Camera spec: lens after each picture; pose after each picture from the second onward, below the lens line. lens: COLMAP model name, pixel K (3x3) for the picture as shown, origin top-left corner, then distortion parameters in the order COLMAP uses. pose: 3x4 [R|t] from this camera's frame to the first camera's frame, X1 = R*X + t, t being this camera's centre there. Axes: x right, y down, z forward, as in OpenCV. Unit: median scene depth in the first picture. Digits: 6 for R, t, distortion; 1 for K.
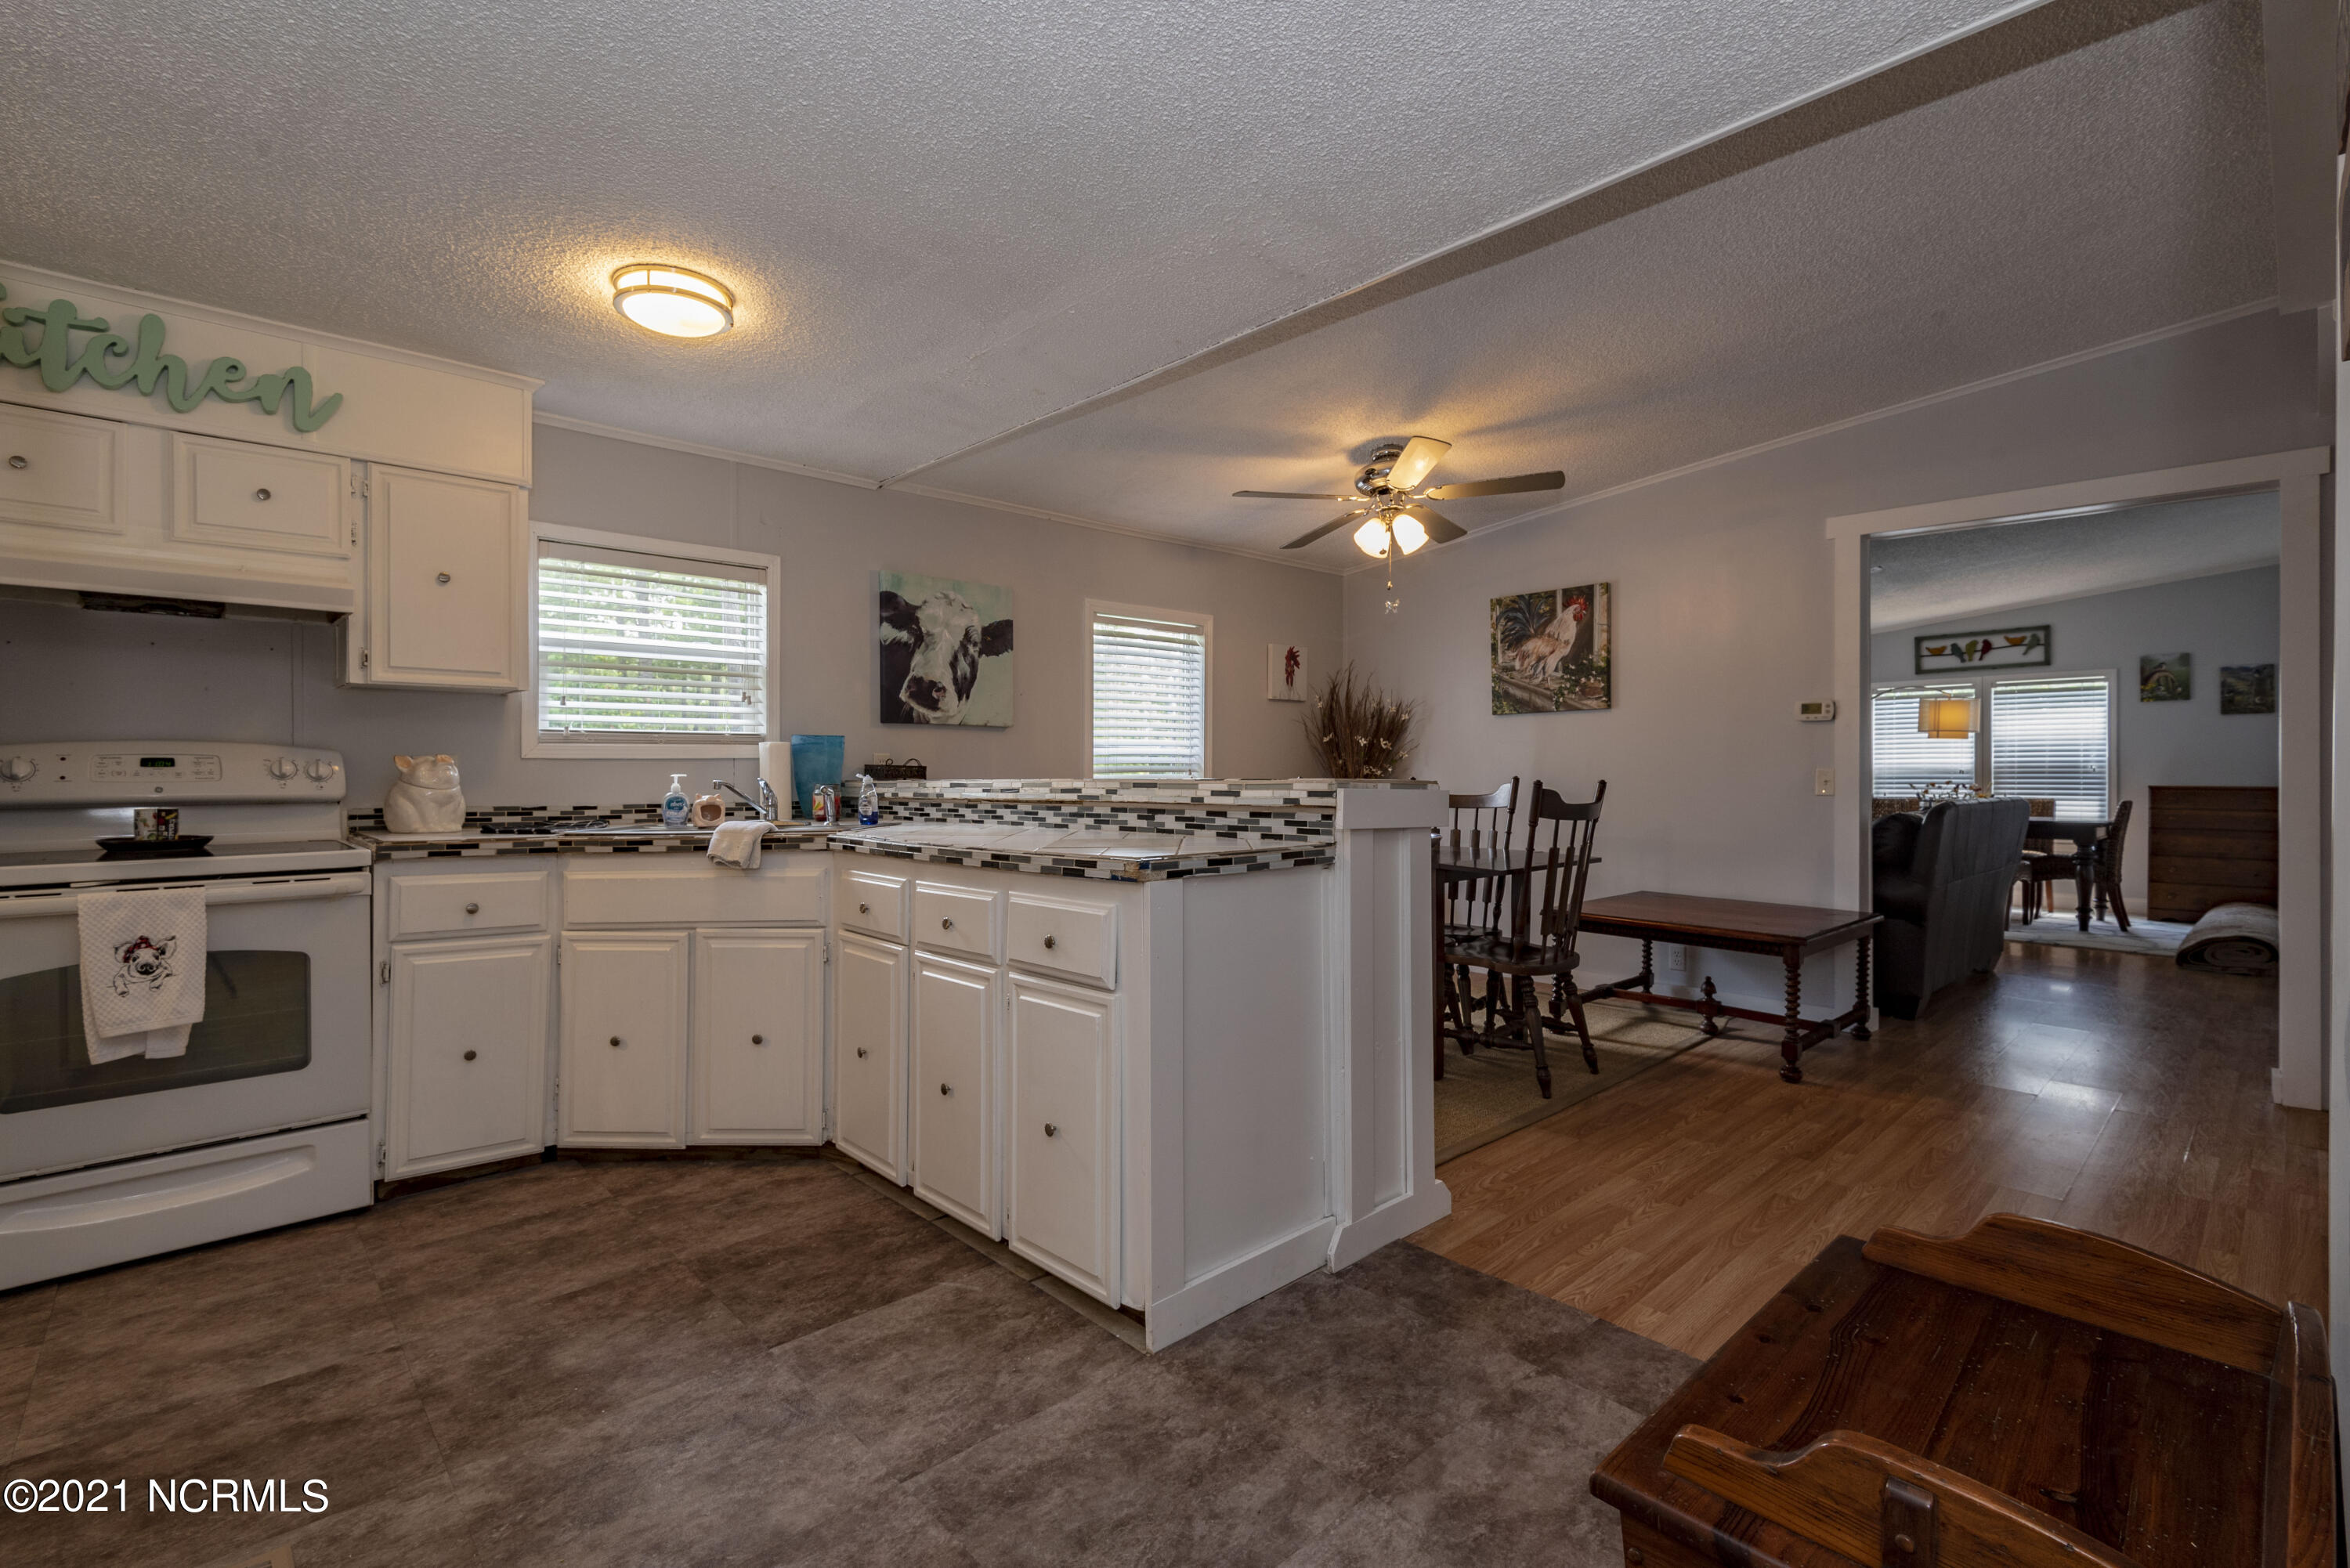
lens RADIAL K [[1048.2, 0, 1171.0], [0, 1048.2, 779.1], [0, 0, 1]] dist [0.030612, -0.018264]
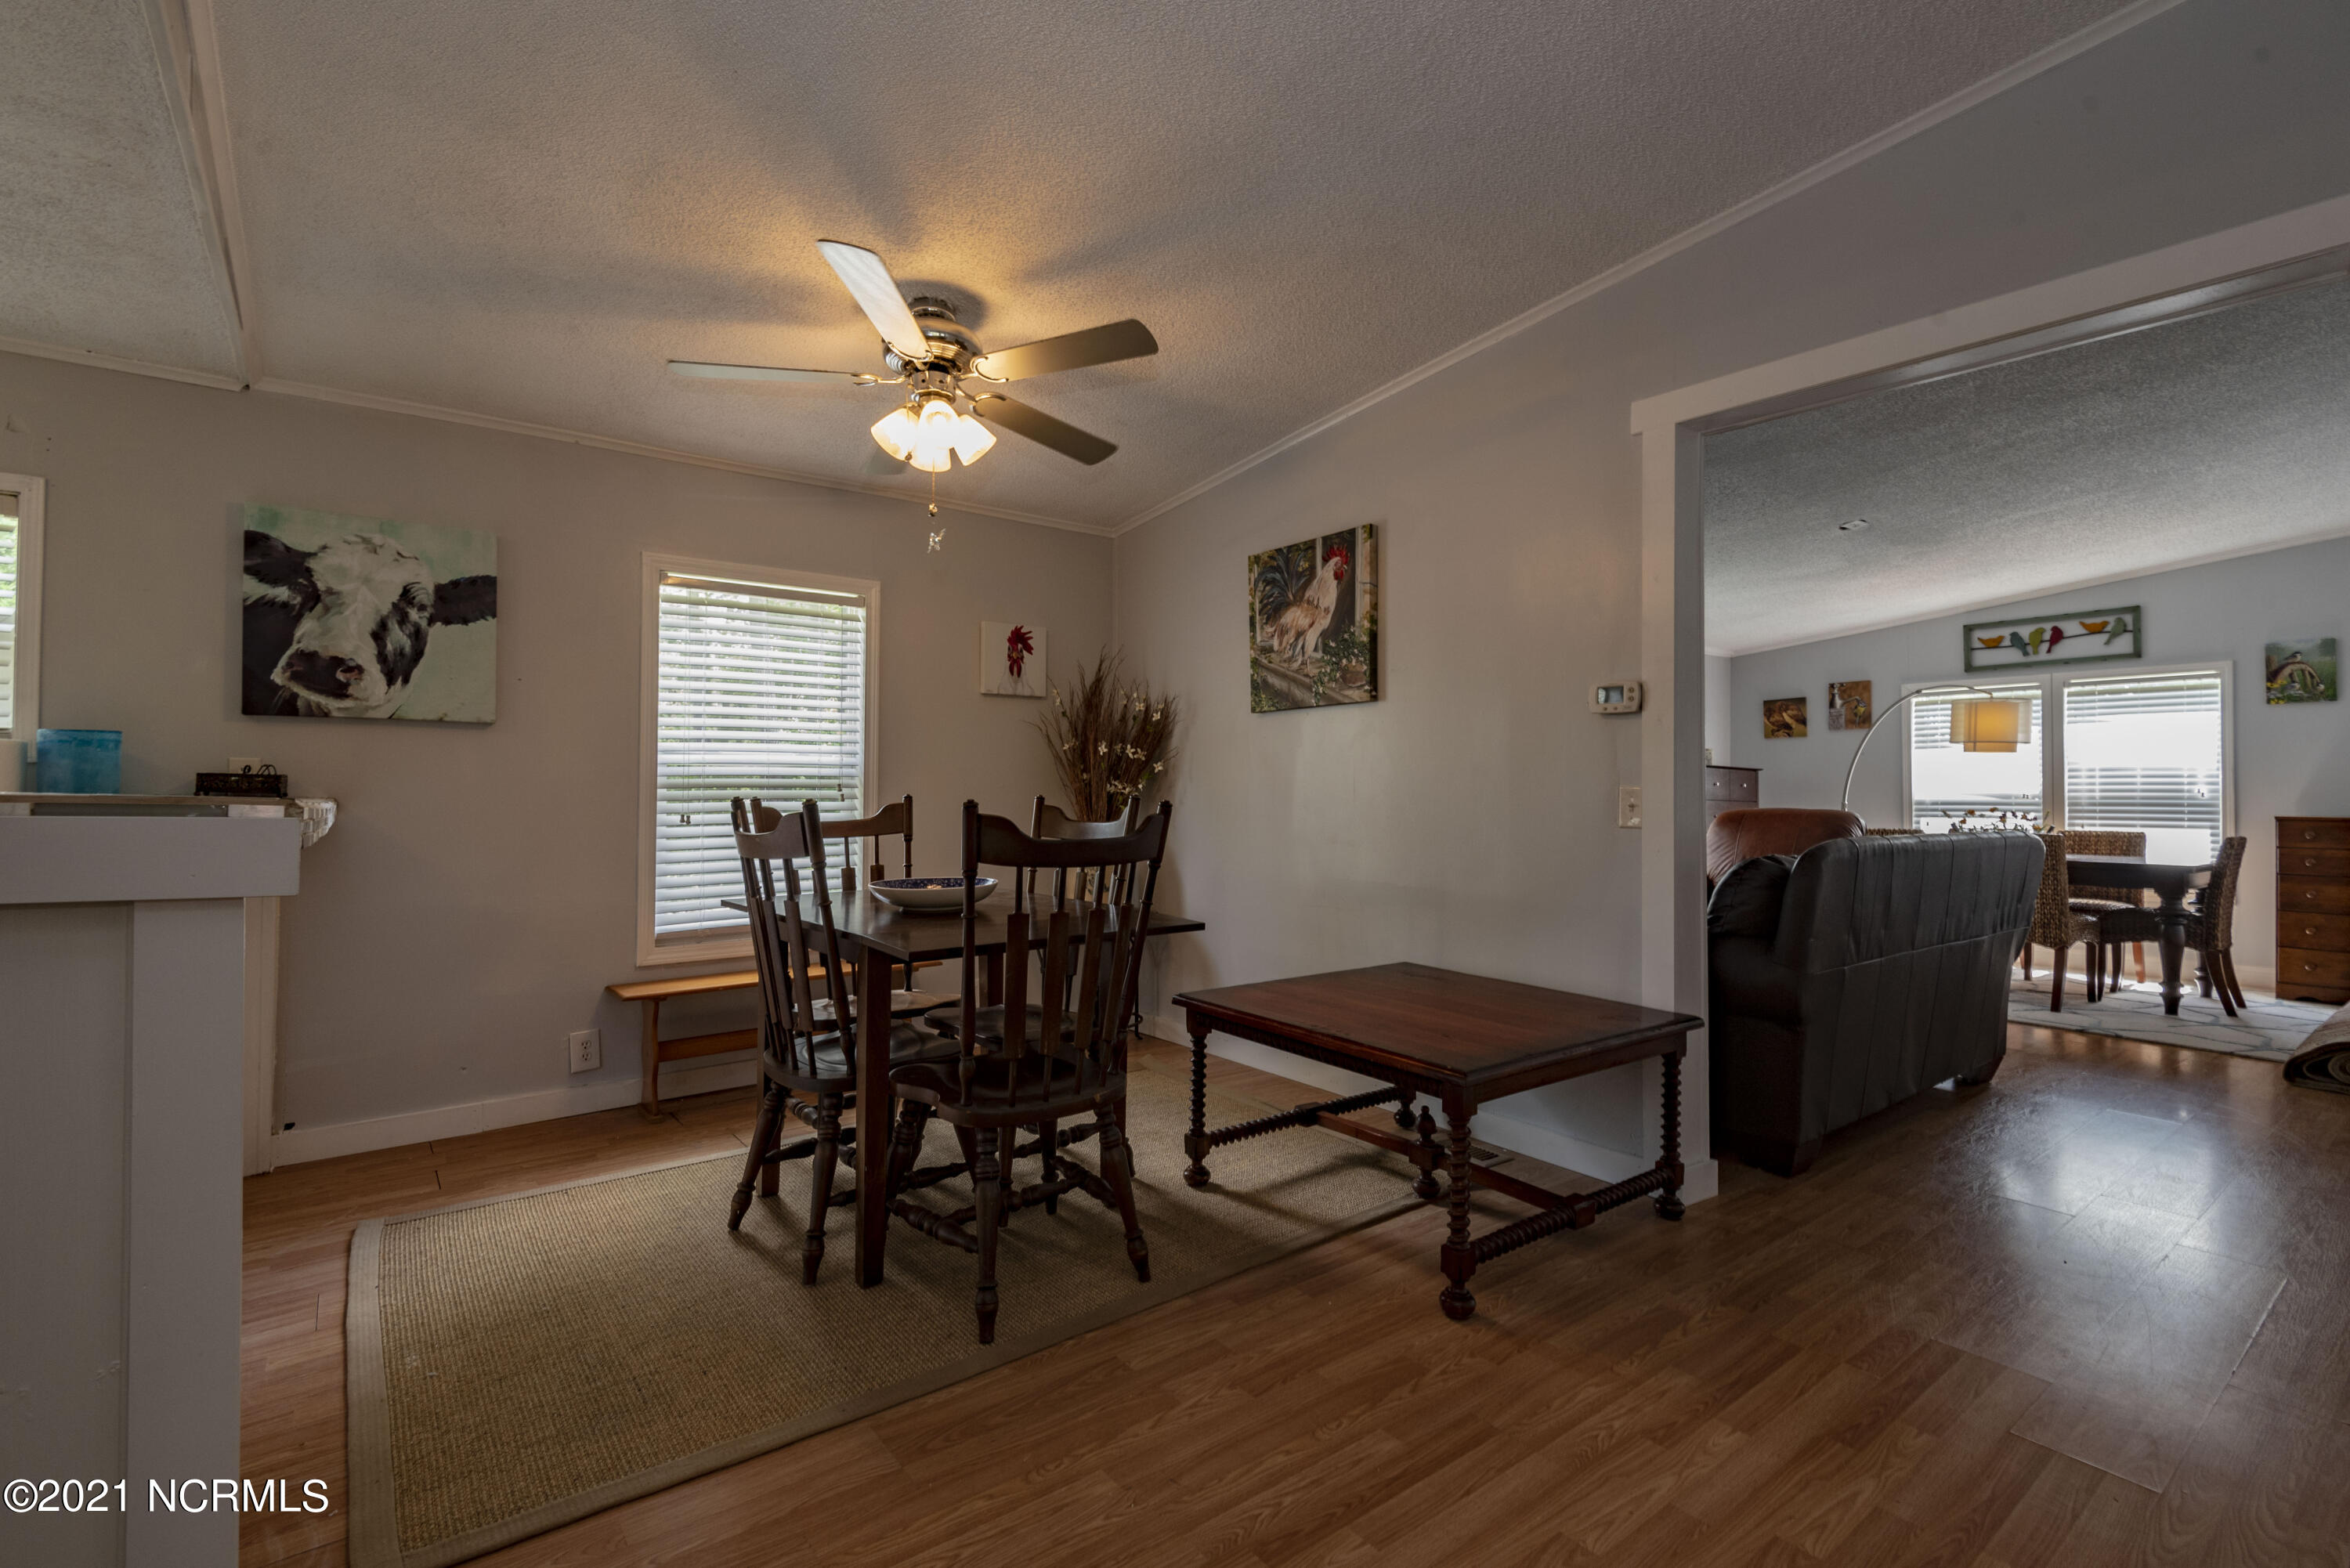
lens RADIAL K [[1060.8, 0, 1154.6], [0, 1060.8, 780.1], [0, 0, 1]] dist [0.027190, -0.013875]
pose [[0.995135, 0.005029, -0.098389, 0.386370], [-0.006872, 0.999807, -0.018395, 0.000218], [0.098277, 0.018982, 0.994978, 0.314152]]
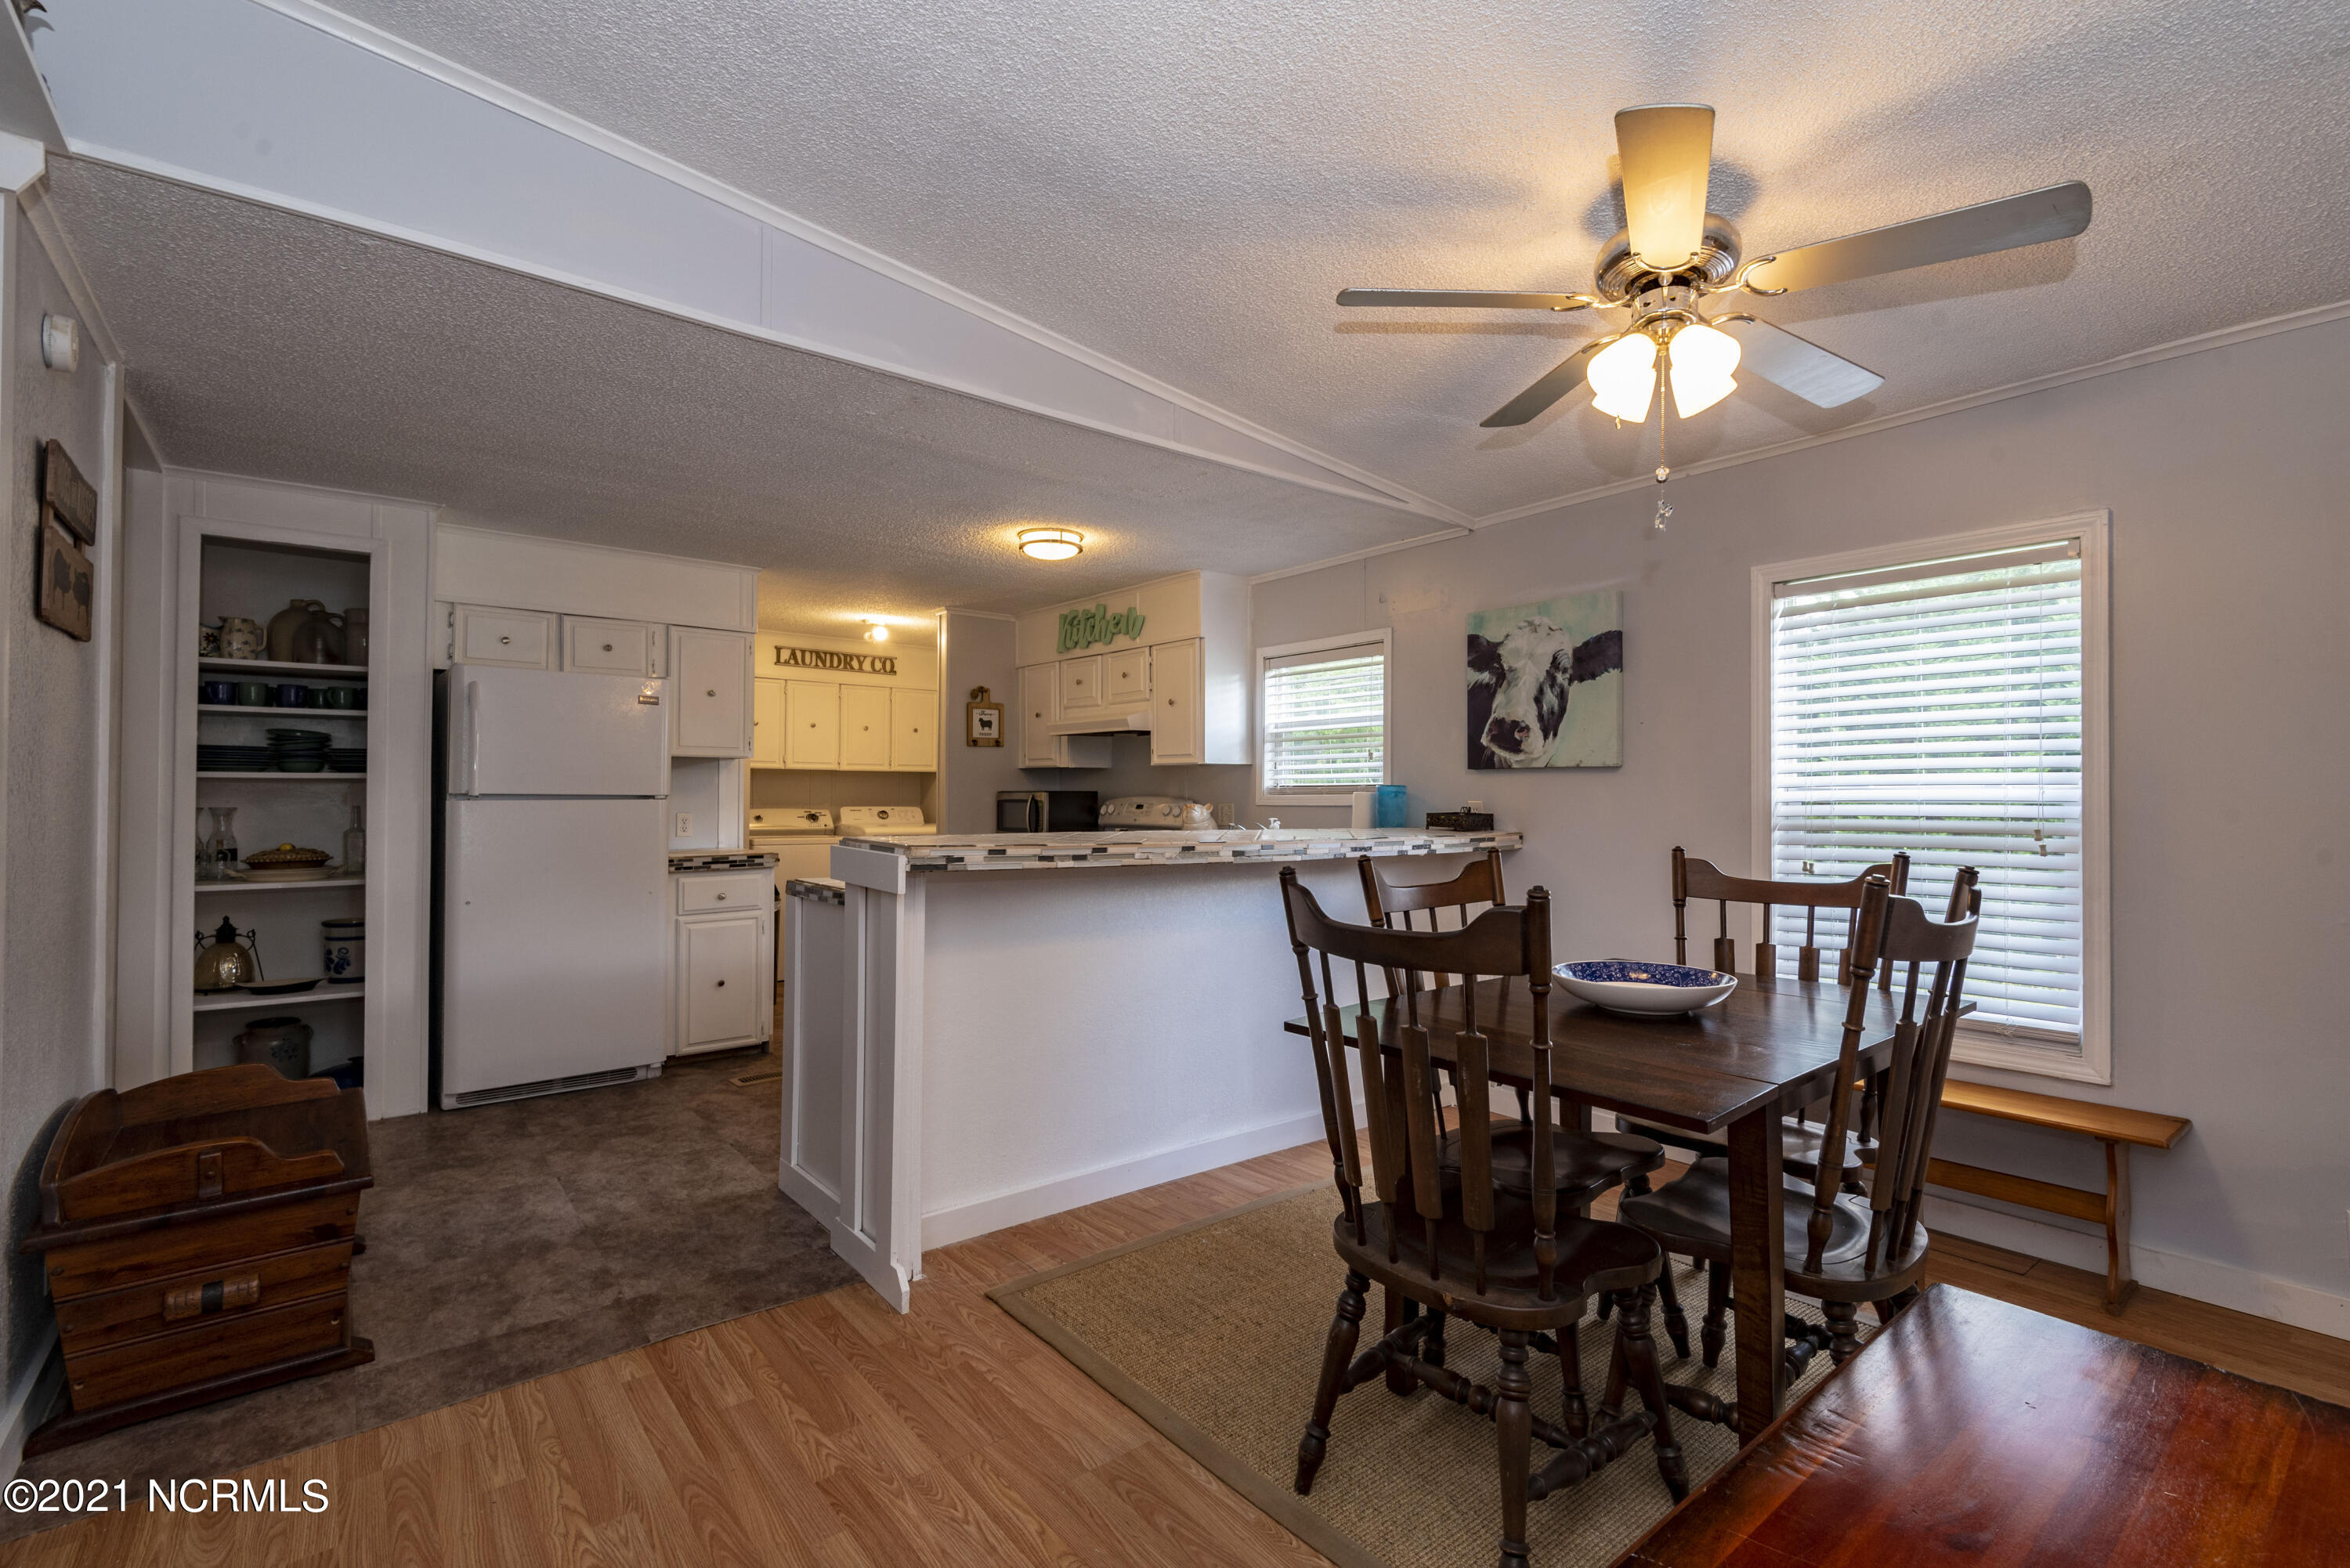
lens RADIAL K [[1048.2, 0, 1171.0], [0, 1048.2, 779.1], [0, 0, 1]] dist [0.030612, -0.018264]
pose [[-0.076723, -0.009760, -0.997005, 0.673933], [-0.007232, 0.999931, -0.009232, -0.031251], [0.997026, 0.006503, -0.076788, 0.744272]]
